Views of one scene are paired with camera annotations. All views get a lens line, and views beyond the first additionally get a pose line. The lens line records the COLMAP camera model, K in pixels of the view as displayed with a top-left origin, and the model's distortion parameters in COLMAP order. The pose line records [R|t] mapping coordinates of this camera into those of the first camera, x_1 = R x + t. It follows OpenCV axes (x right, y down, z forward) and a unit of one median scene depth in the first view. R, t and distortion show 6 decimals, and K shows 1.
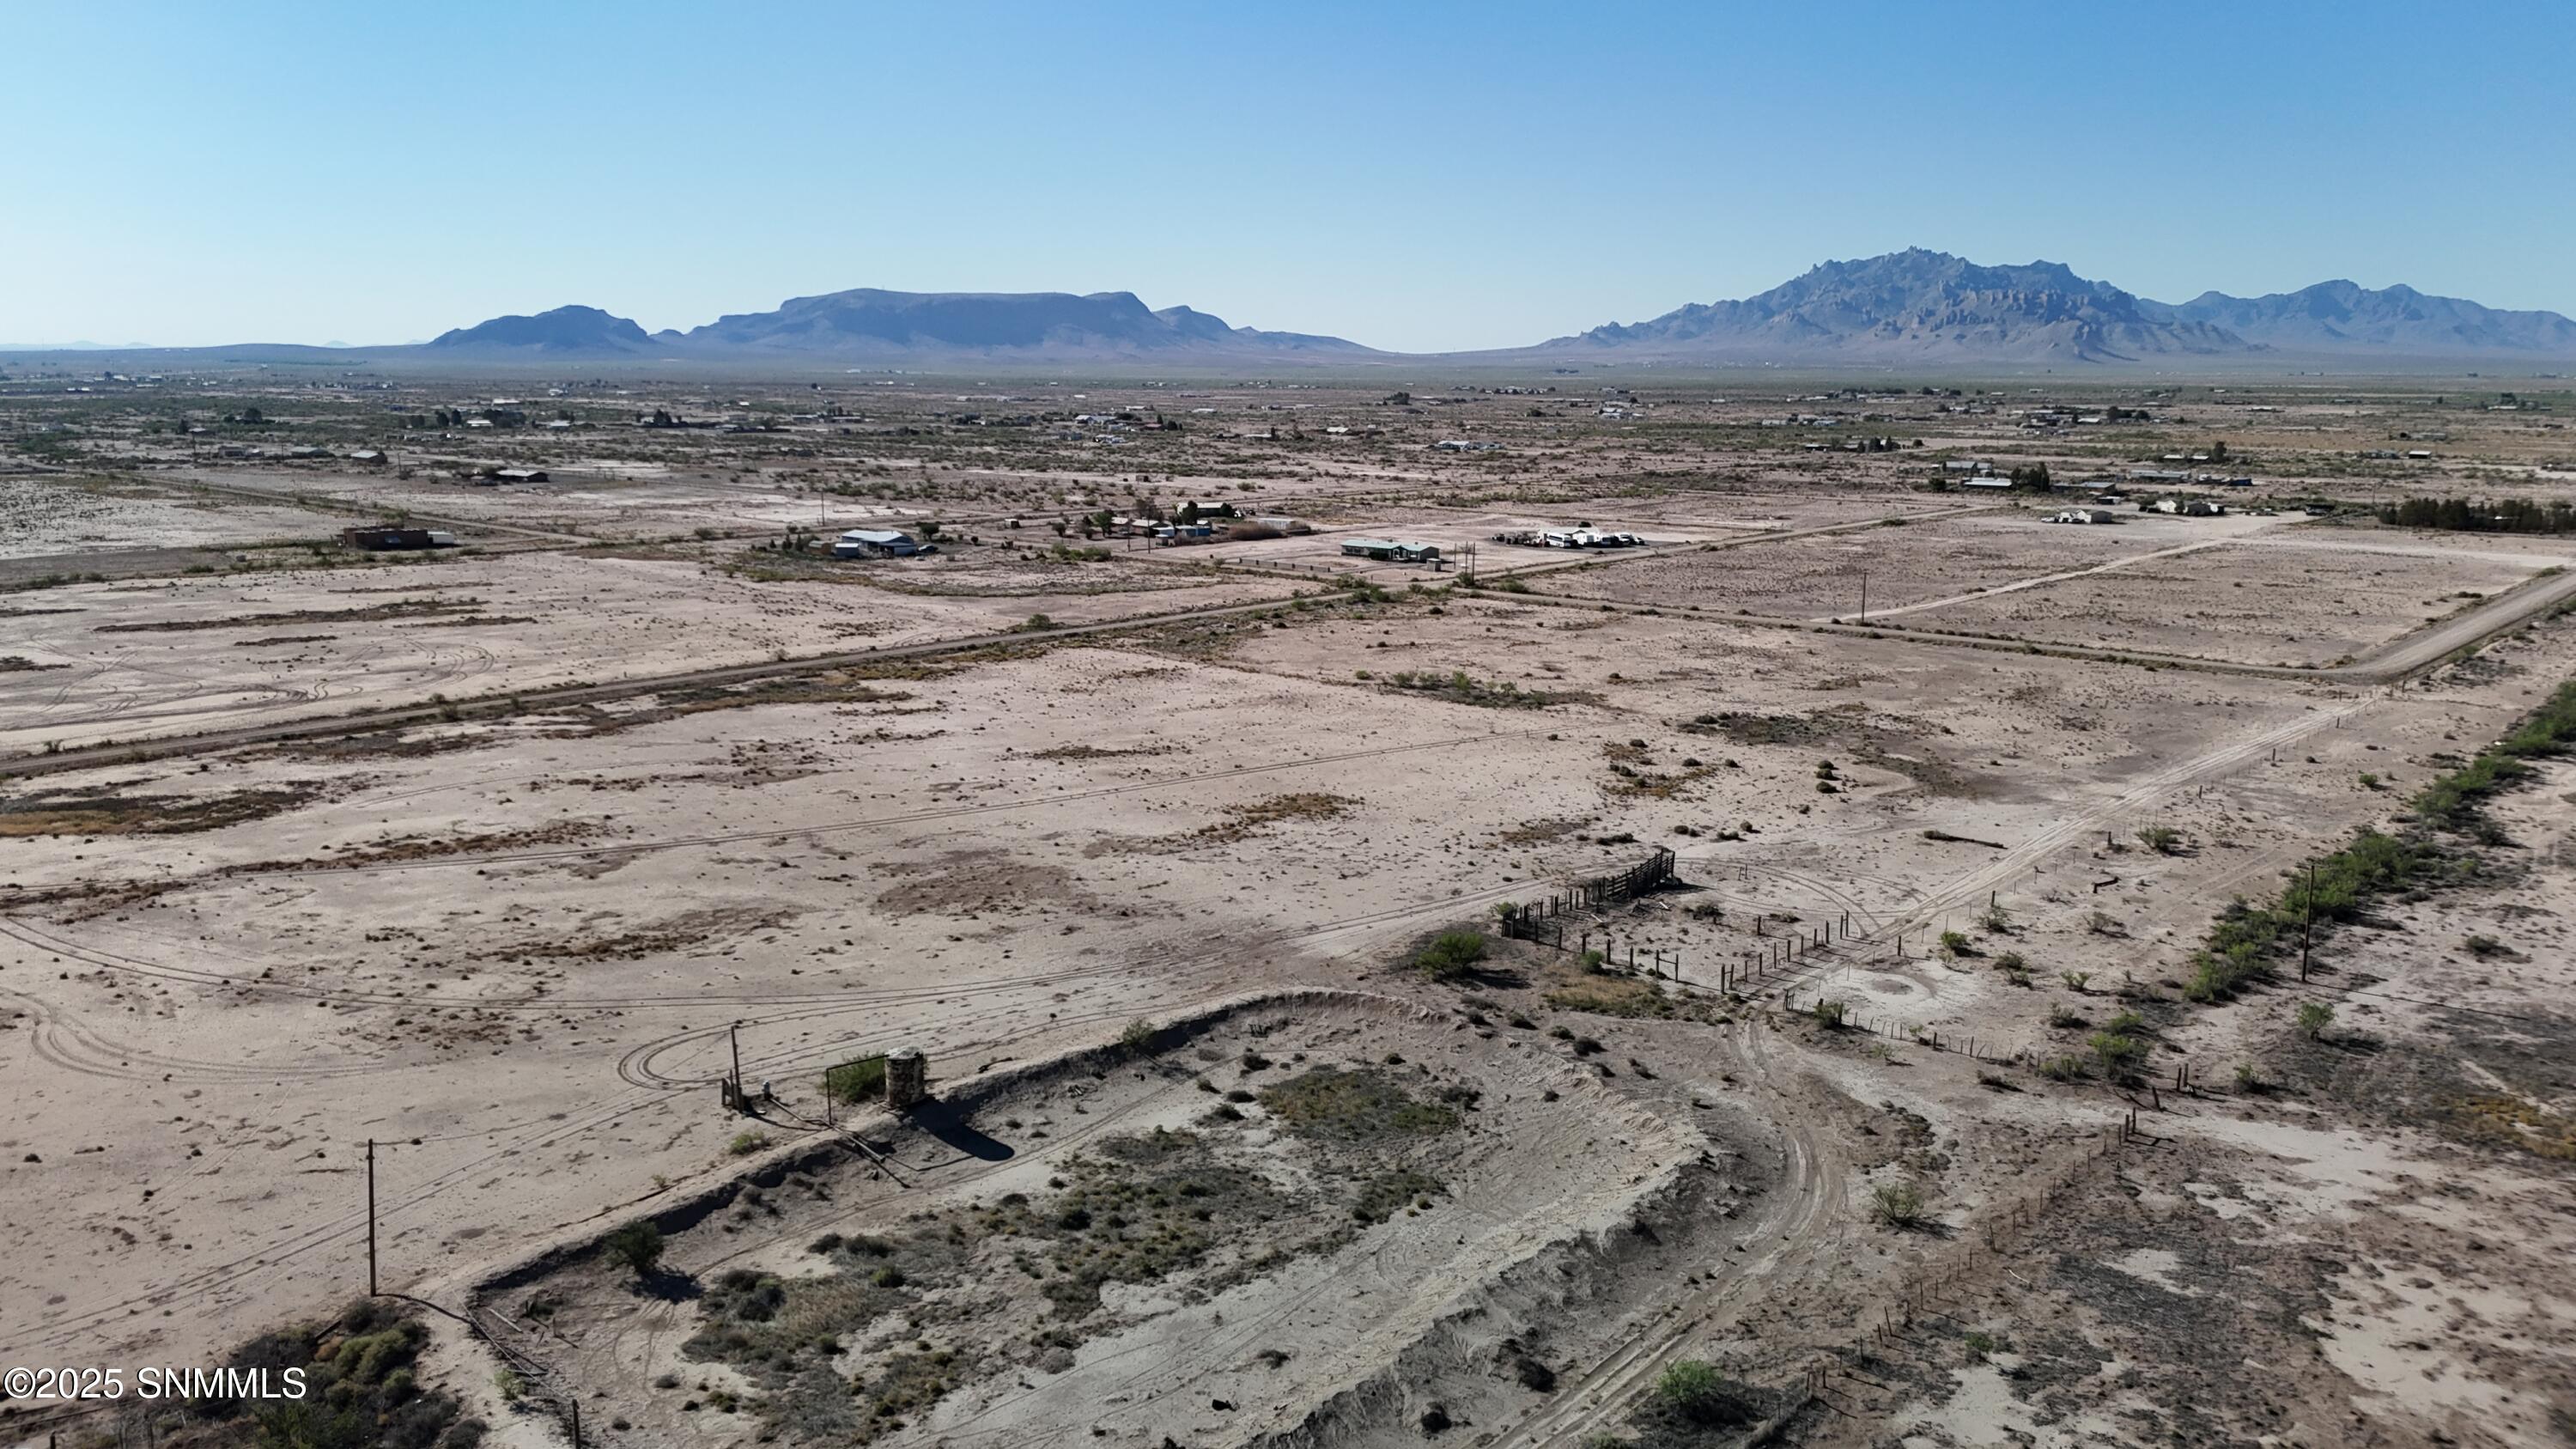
lens RADIAL K [[1870.7, 0, 1337.4], [0, 1870.7, 774.9], [0, 0, 1]] dist [0.064977, -0.047633]
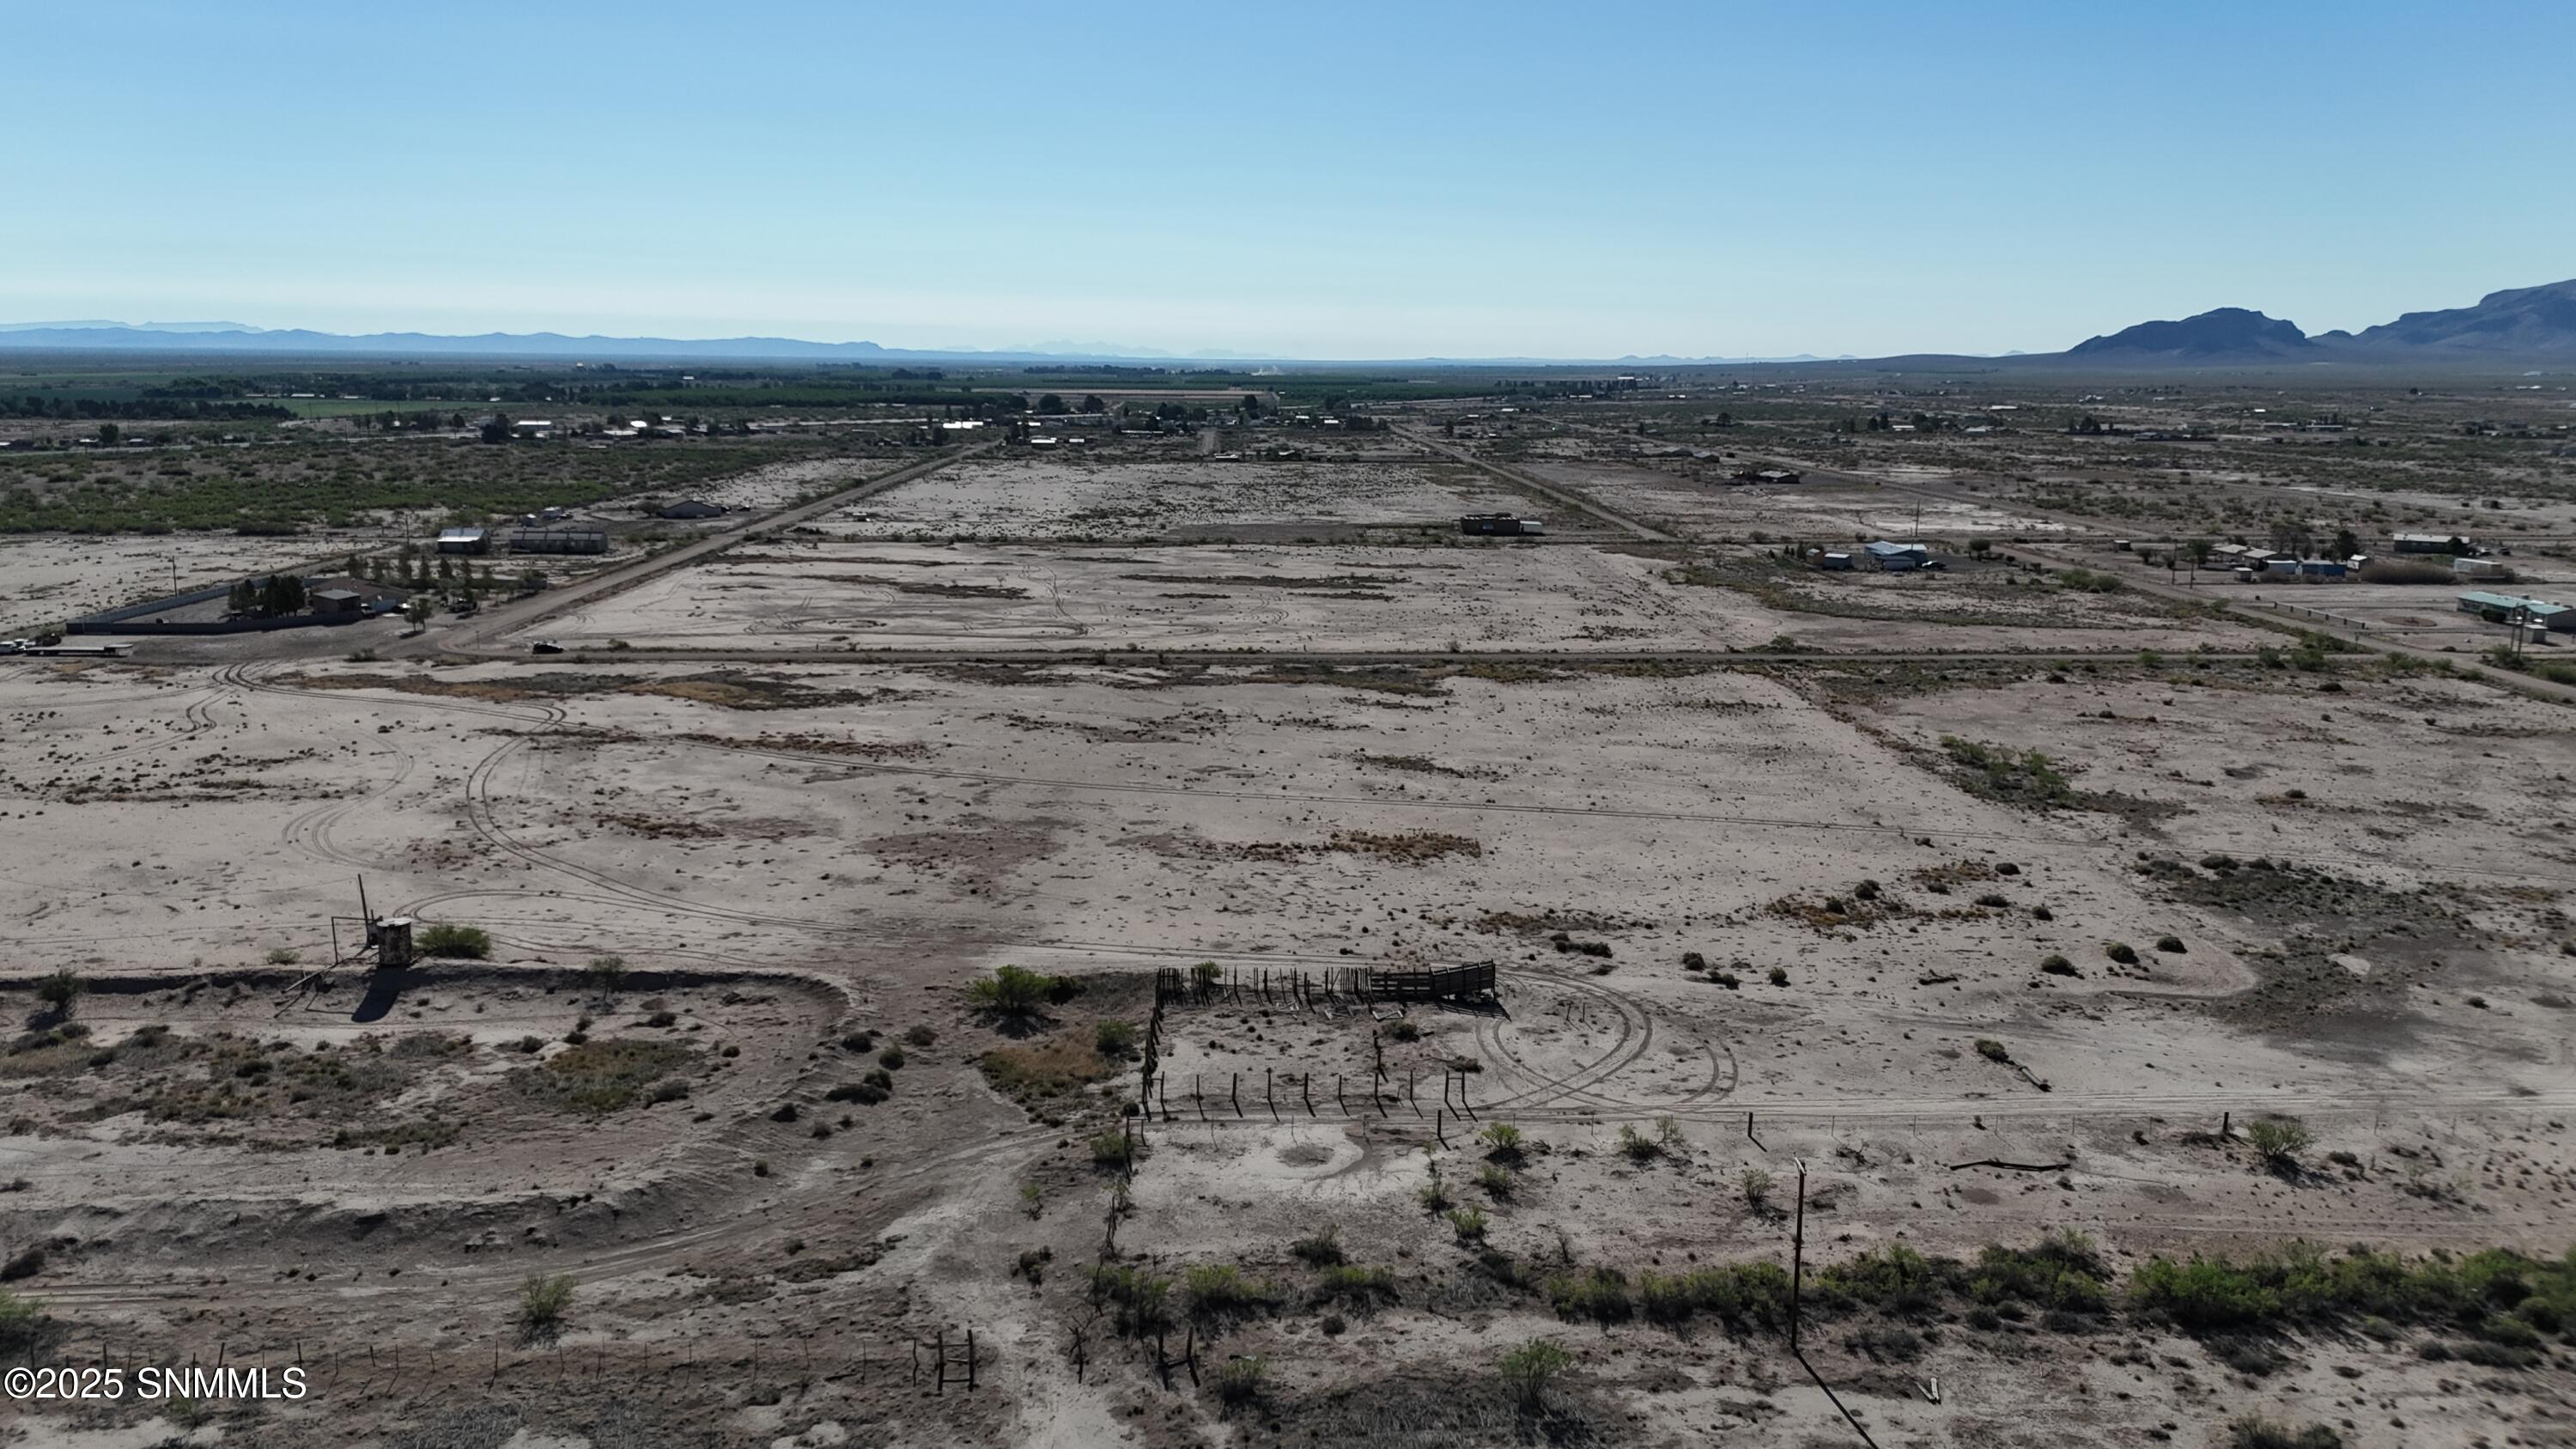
lens RADIAL K [[1870.7, 0, 1309.3], [0, 1870.7, 716.3], [0, 0, 1]] dist [0.064977, -0.047633]
pose [[0.674546, 0.127408, -0.727155, 0.846412], [-0.151312, 0.987944, 0.032738, -0.095456], [0.722560, 0.087944, 0.685692, 0.447927]]
